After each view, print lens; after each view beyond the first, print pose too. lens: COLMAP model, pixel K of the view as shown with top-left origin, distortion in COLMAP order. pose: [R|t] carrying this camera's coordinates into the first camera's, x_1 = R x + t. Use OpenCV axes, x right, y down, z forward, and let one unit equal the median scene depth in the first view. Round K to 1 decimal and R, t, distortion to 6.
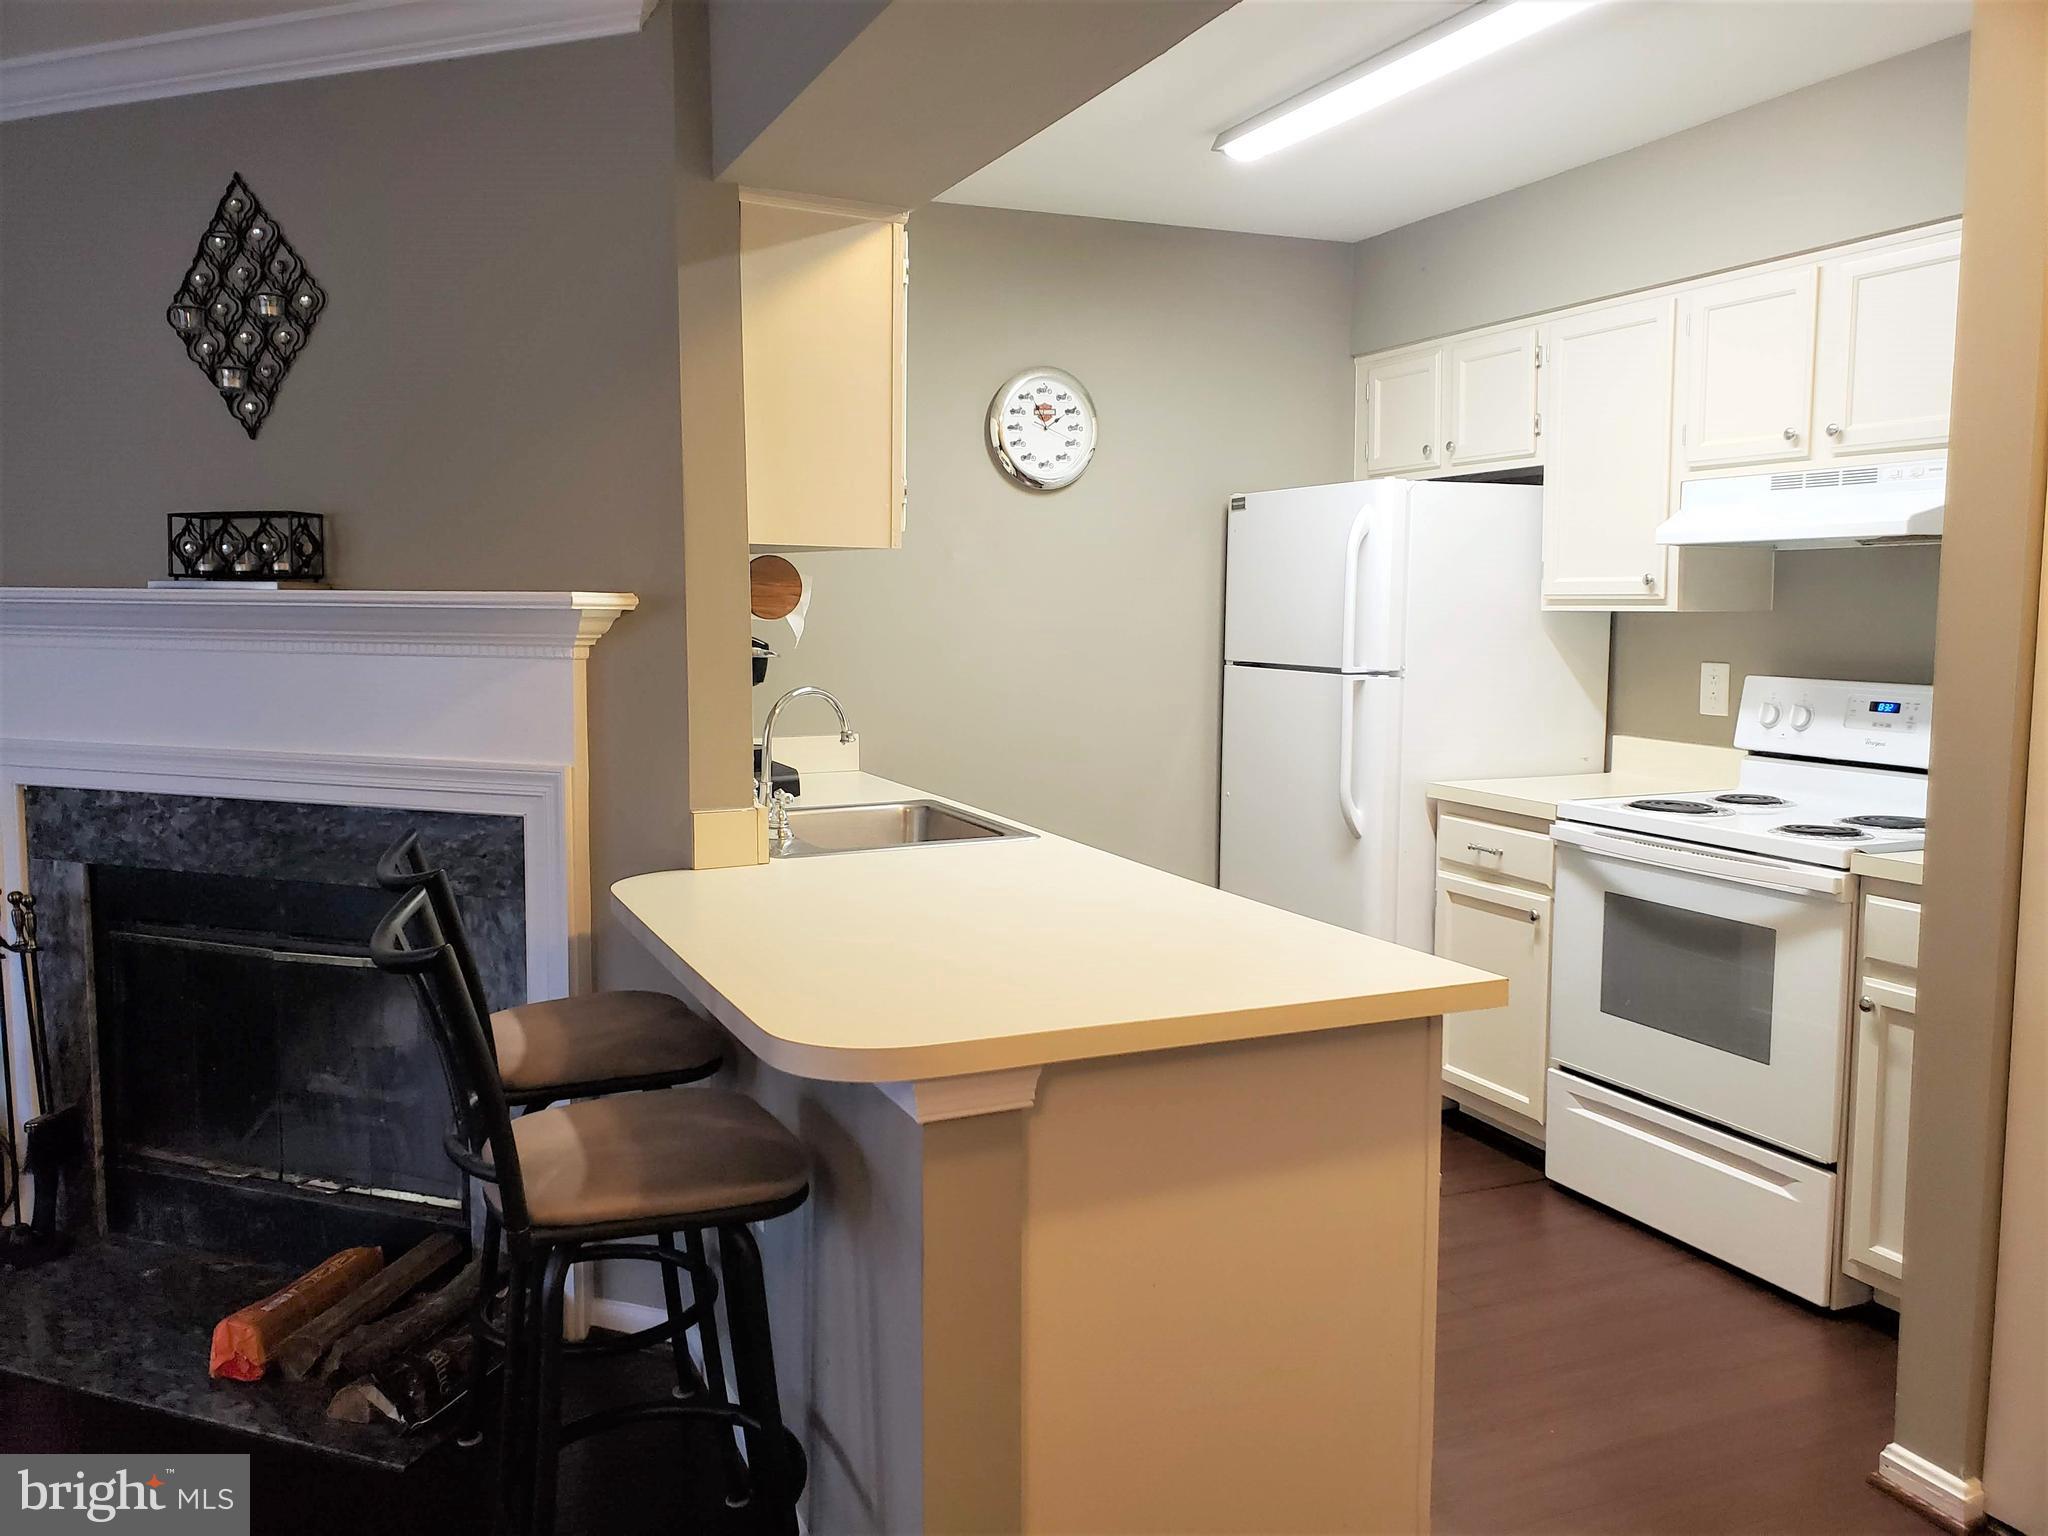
lens RADIAL K [[1559.8, 0, 1019.6], [0, 1559.8, 738.9], [0, 0, 1]] dist [-0.002249, -0.003884]
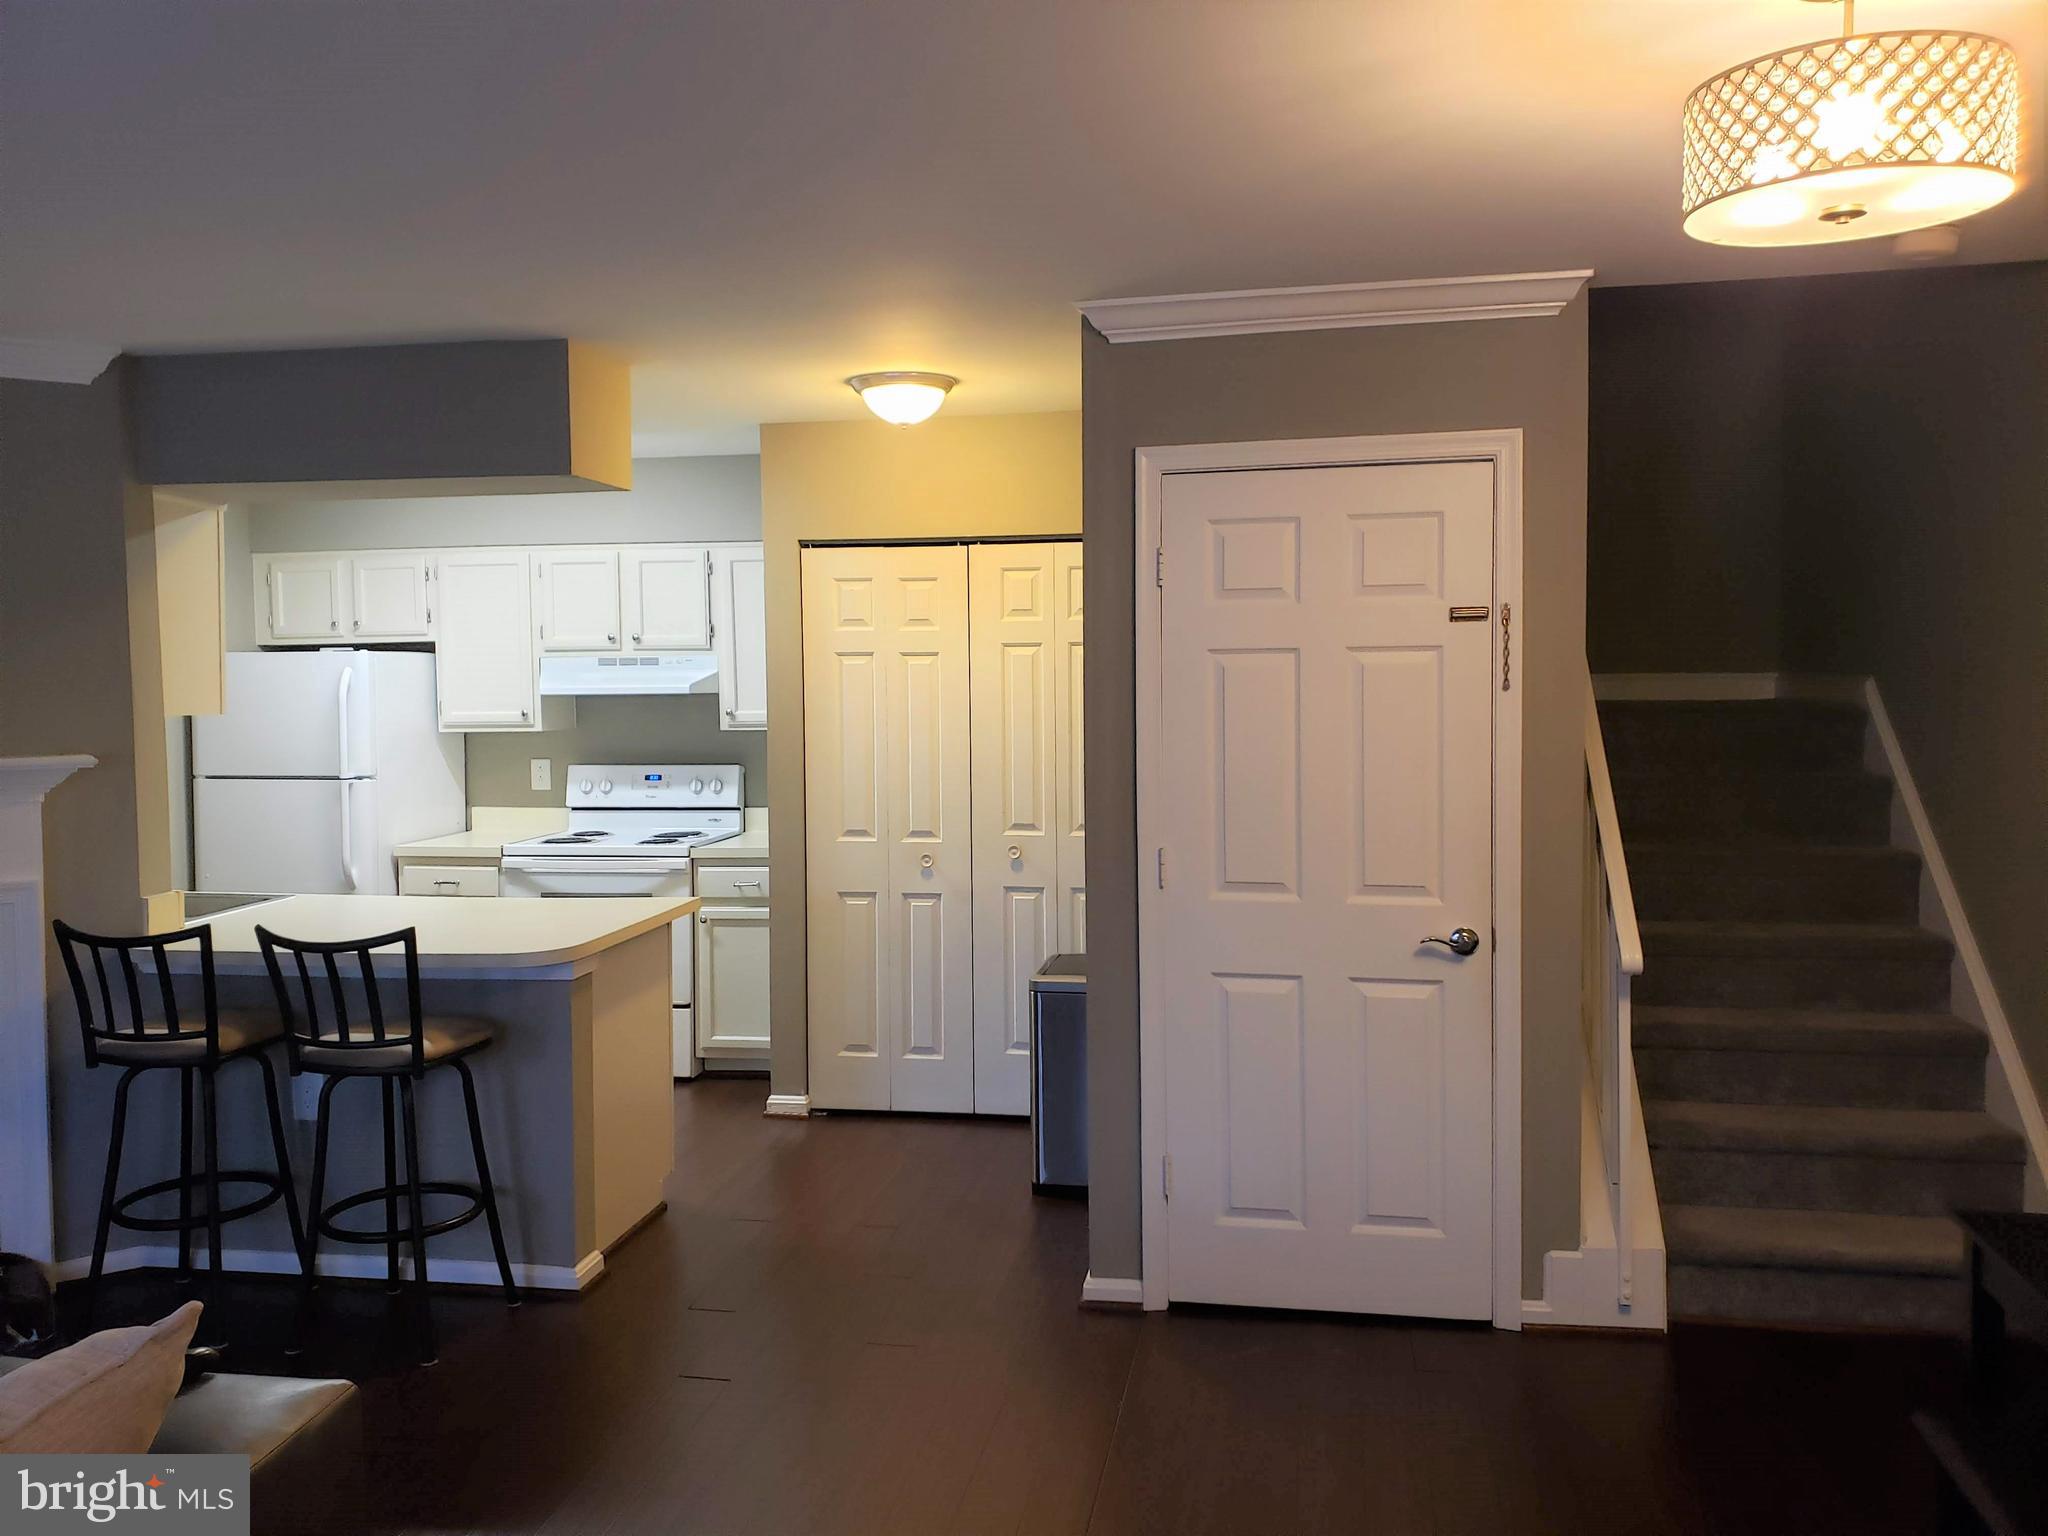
lens RADIAL K [[1559.8, 0, 1019.6], [0, 1559.8, 738.9], [0, 0, 1]] dist [-0.002249, -0.003884]
pose [[0.521877, -0.042521, 0.851961, -0.795808], [0.086031, 0.996288, -0.002974, -0.022038], [-0.848672, 0.074847, 0.523598, -0.373659]]
